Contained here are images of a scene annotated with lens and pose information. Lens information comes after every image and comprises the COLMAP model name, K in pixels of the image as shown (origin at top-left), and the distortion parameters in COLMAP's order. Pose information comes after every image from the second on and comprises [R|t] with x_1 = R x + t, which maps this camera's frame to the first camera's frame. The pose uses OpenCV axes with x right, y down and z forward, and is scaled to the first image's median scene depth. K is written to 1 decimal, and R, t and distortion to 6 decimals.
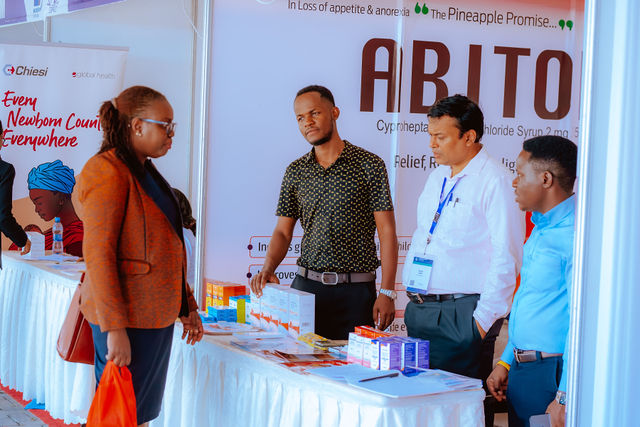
lens RADIAL K [[1482.3, 0, 321.6], [0, 1482.3, 185.1], [0, 0, 1]] dist [0.062690, -0.703274]
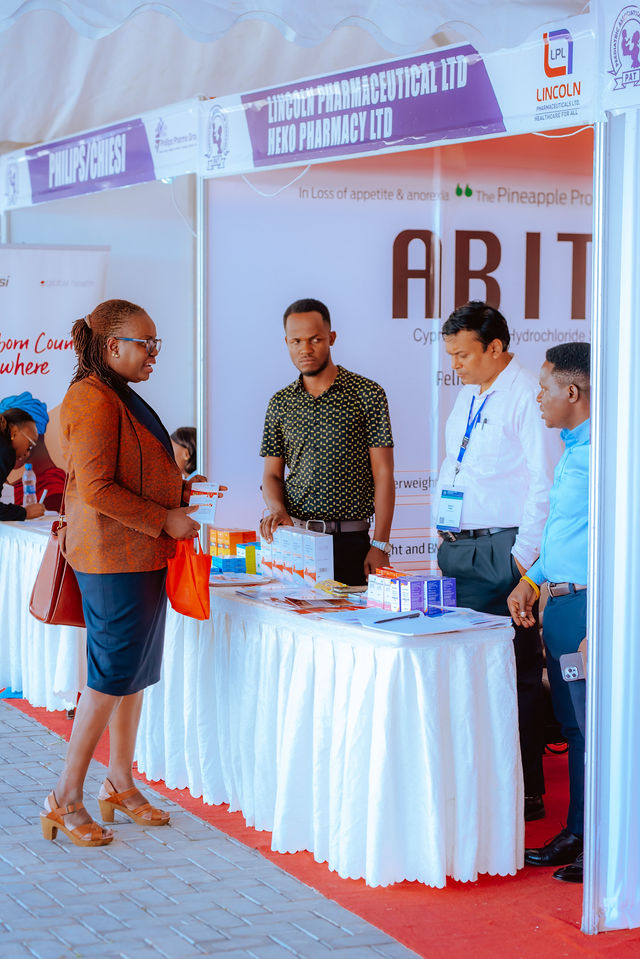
lens RADIAL K [[2221.2, 0, 320.0], [0, 2221.2, 479.5], [0, 0, 1]] dist [0.062690, -0.703274]
pose [[0.998666, -0.032160, -0.040403, 0.038056], [0.033194, 0.999131, 0.025208, 0.007649], [0.039557, -0.026515, 0.998865, -0.267744]]
